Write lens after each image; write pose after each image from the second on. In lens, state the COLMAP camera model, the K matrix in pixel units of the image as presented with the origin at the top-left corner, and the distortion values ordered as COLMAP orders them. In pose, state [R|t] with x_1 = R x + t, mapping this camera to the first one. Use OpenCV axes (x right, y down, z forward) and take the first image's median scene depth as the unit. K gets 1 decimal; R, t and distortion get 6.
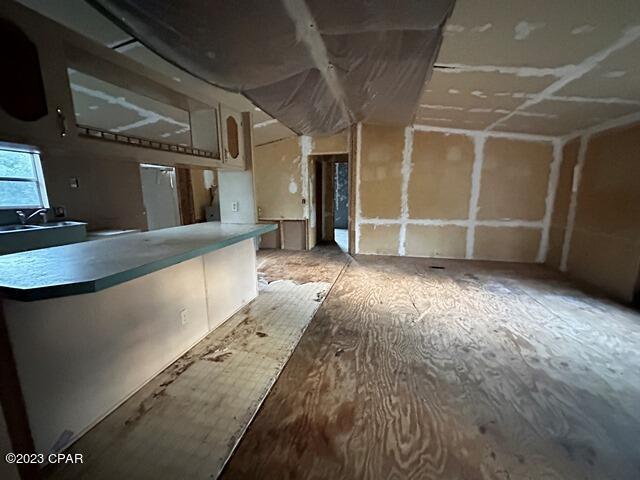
lens RADIAL K [[254.9, 0, 321.0], [0, 254.9, 242.3], [0, 0, 1]] dist [-0.006301, 0.000909]
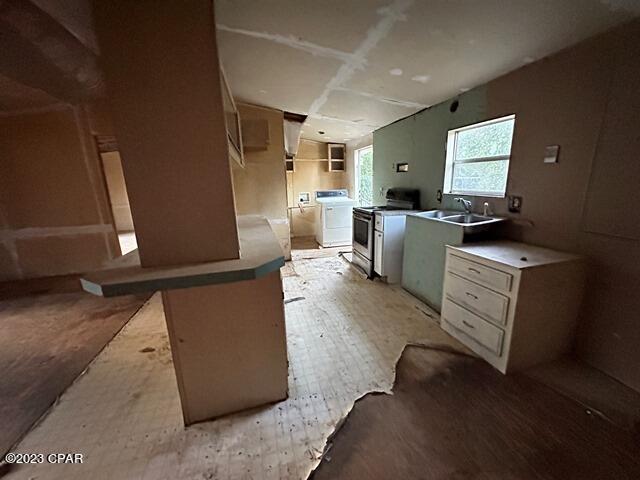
lens RADIAL K [[254.9, 0, 319.7], [0, 254.9, 239.0], [0, 0, 1]] dist [-0.006301, 0.000909]
pose [[-0.873345, 0.141456, -0.466111, -0.305867], [-0.050675, 0.925327, 0.375768, -0.281170], [0.484460, 0.351795, -0.800961, 1.427708]]
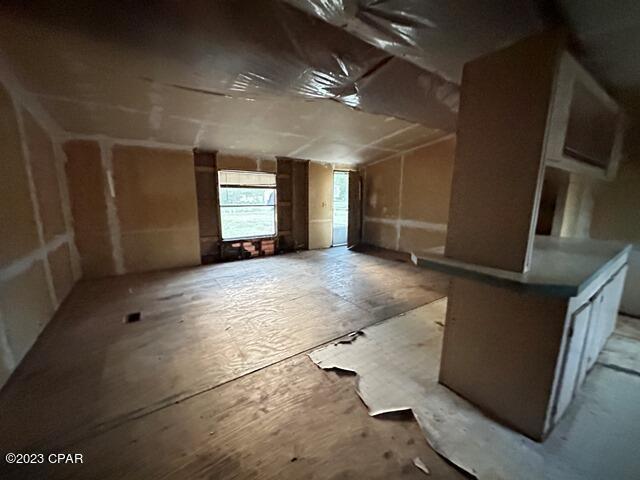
lens RADIAL K [[254.9, 0, 319.7], [0, 254.9, 240.1], [0, 0, 1]] dist [-0.006301, 0.000909]
pose [[-0.755969, -0.113084, 0.644766, -0.398372], [0.115823, 0.946319, 0.301771, -0.315285], [-0.644280, 0.302808, -0.702289, 1.564422]]
